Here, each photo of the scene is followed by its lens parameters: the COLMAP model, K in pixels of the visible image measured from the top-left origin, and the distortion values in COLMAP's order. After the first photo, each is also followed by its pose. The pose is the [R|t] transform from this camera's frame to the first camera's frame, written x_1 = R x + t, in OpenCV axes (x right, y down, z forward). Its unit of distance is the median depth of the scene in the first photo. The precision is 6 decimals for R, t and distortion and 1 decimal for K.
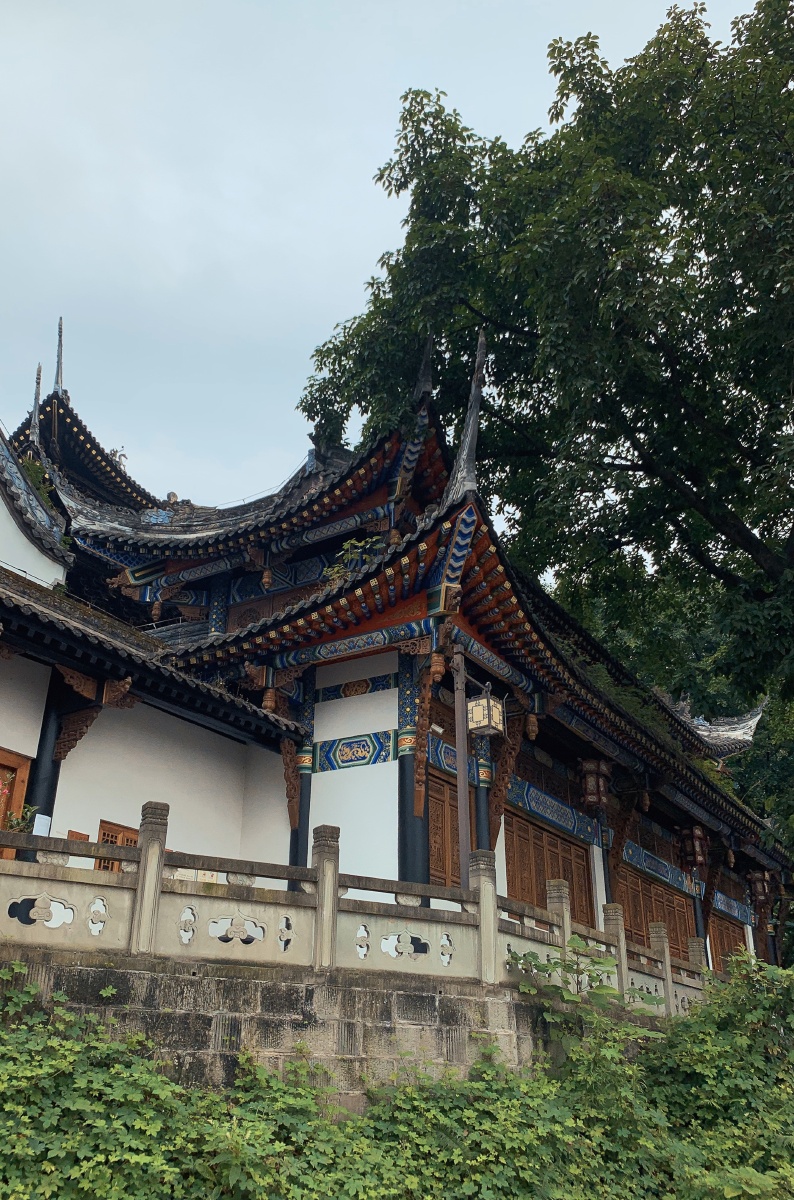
lens RADIAL K [[1050.8, 0, 397.0], [0, 1050.8, 600.0], [0, 0, 1]] dist [0.014725, 0.003162]
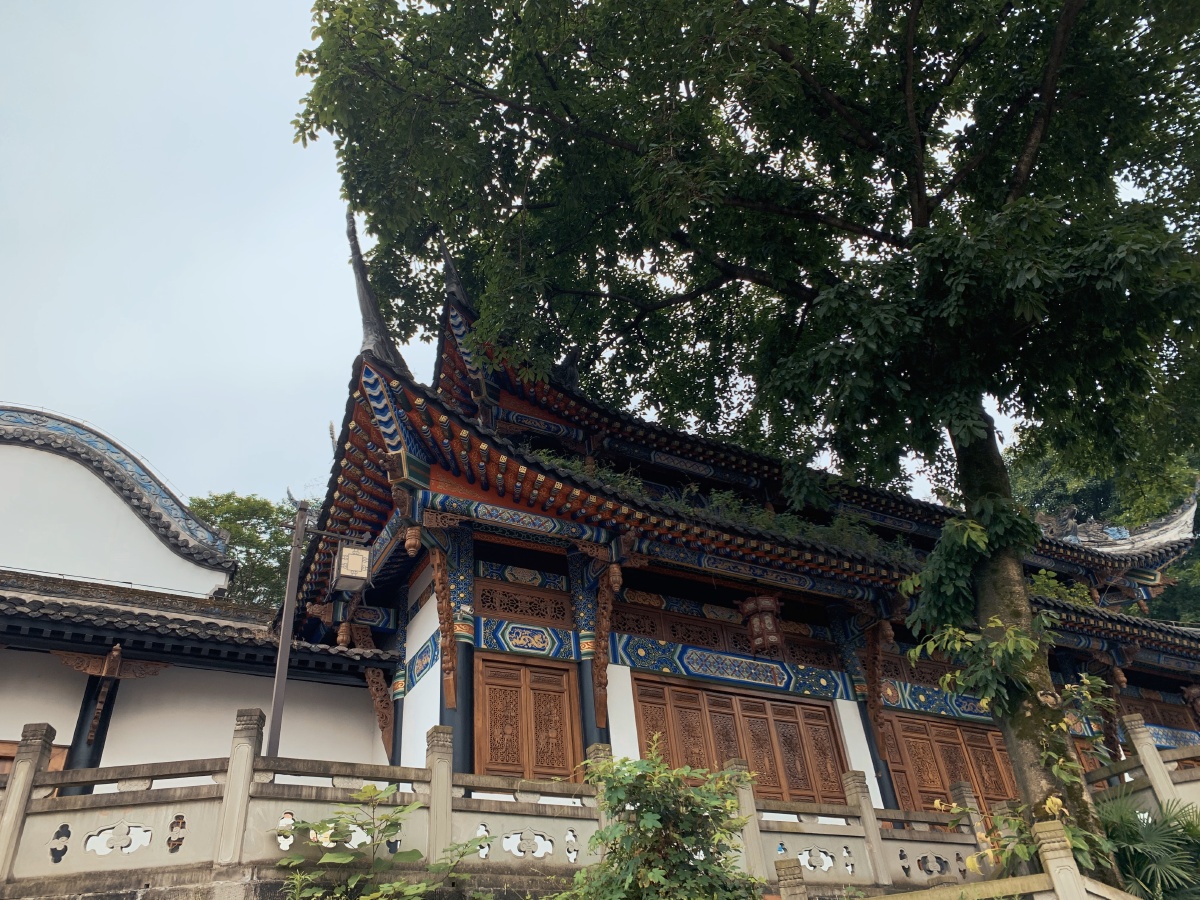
lens RADIAL K [[929.1, 0, 600.0], [0, 929.1, 450.0], [0, 0, 1]] dist [0.005155, 0.006681]
pose [[0.856602, -0.369709, -0.359929, 0.486901], [0.298535, 0.924070, -0.238689, 0.226449], [0.420845, 0.097010, 0.901930, 0.310865]]
